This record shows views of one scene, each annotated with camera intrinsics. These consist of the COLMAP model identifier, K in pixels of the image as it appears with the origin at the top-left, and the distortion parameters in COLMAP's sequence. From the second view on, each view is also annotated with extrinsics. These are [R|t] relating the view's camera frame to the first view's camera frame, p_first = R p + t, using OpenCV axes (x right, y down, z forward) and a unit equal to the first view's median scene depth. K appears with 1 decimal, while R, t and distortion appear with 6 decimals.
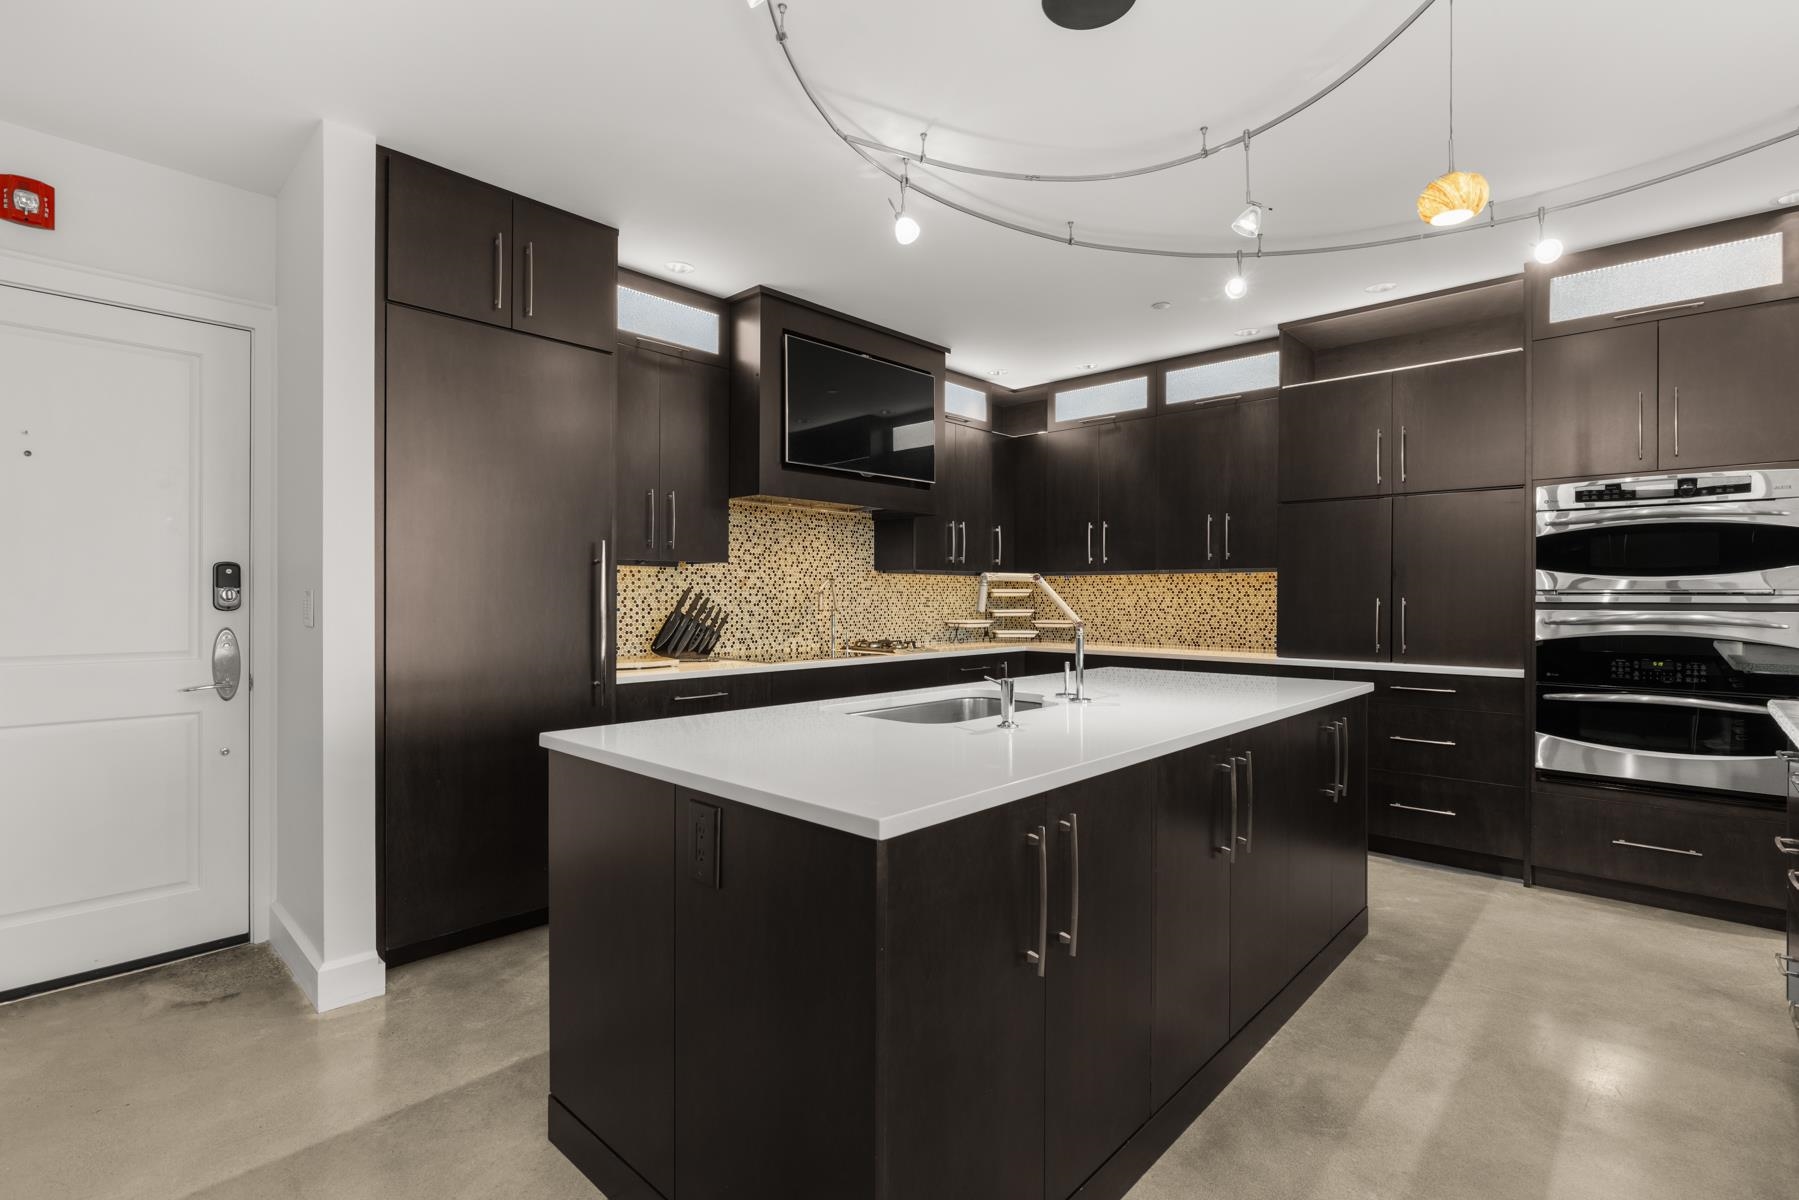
lens RADIAL K [[842.0, 0, 914.8], [0, 842.0, 596.6], [0, 0, 1]] dist [-0.000113, 0.001399]
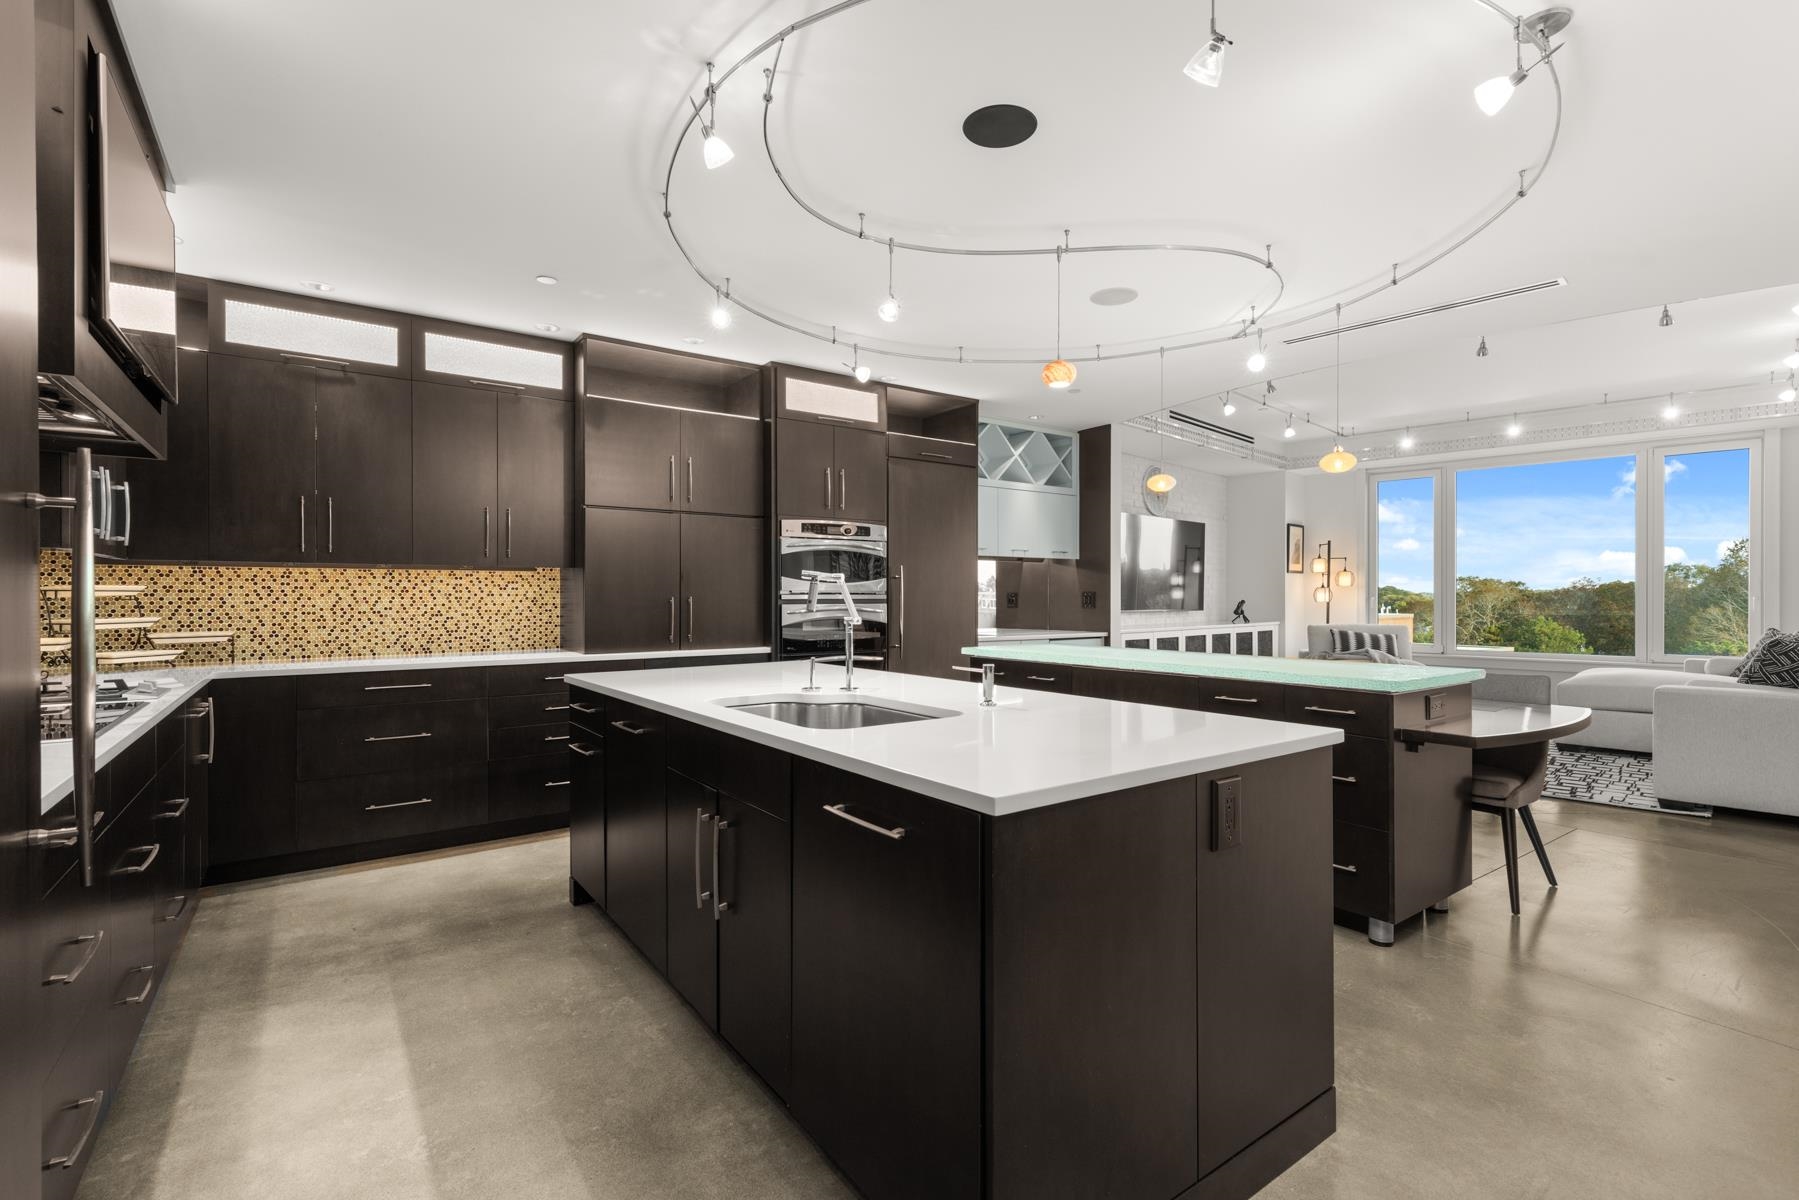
lens RADIAL K [[812.6, 0, 909.5], [0, 812.6, 596.5], [0, 0, 1]] dist [0.010024, -0.001264]
pose [[0.199696, -0.003660, 0.979851, -0.440689], [0.002438, 0.999992, 0.003238, -0.001505], [-0.979855, 0.001742, 0.199703, 0.380244]]
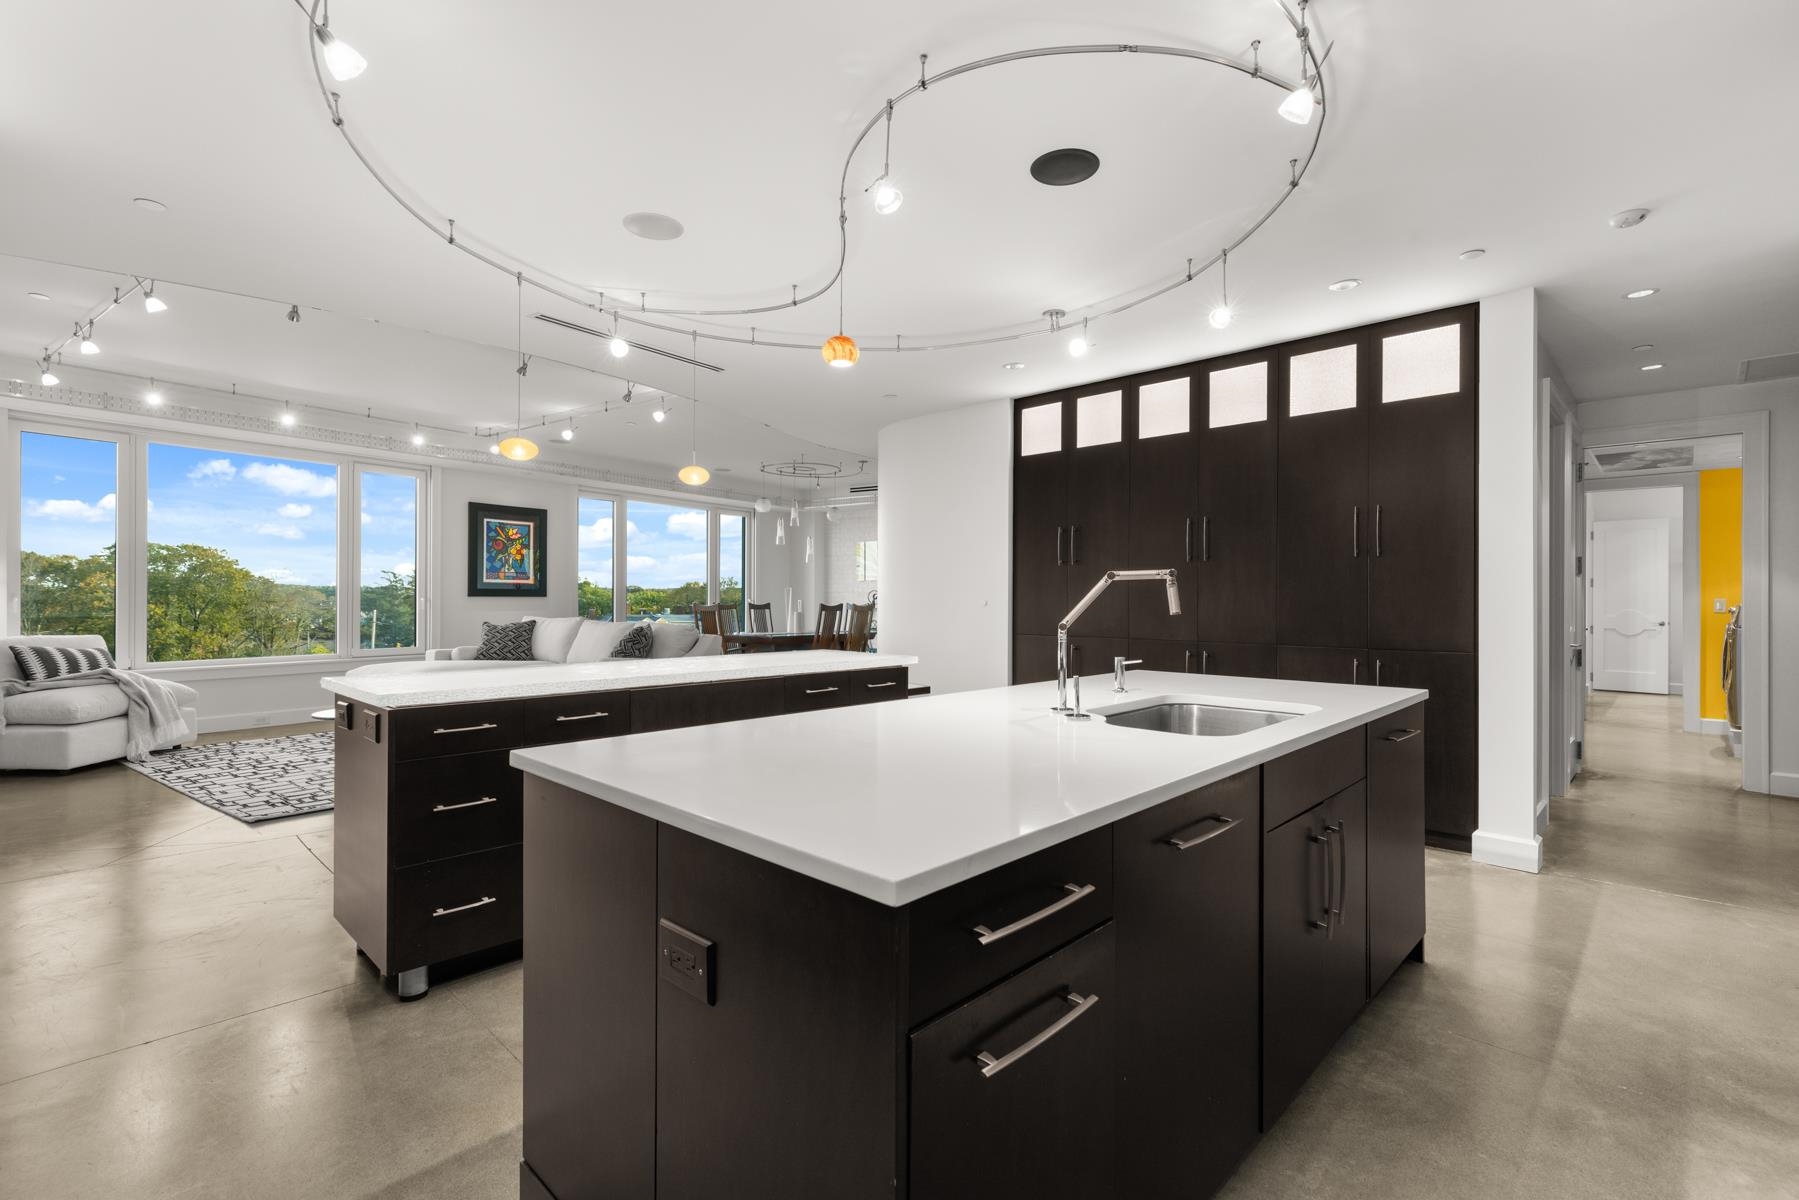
lens RADIAL K [[812.6, 0, 909.4], [0, 812.6, 598.3], [0, 0, 1]] dist [0.010024, -0.001264]
pose [[-0.999691, -0.006018, 0.024119, 0.182311], [-0.006028, 0.999982, -0.000319, 0.001015], [-0.024117, -0.000464, -0.999709, 1.003463]]
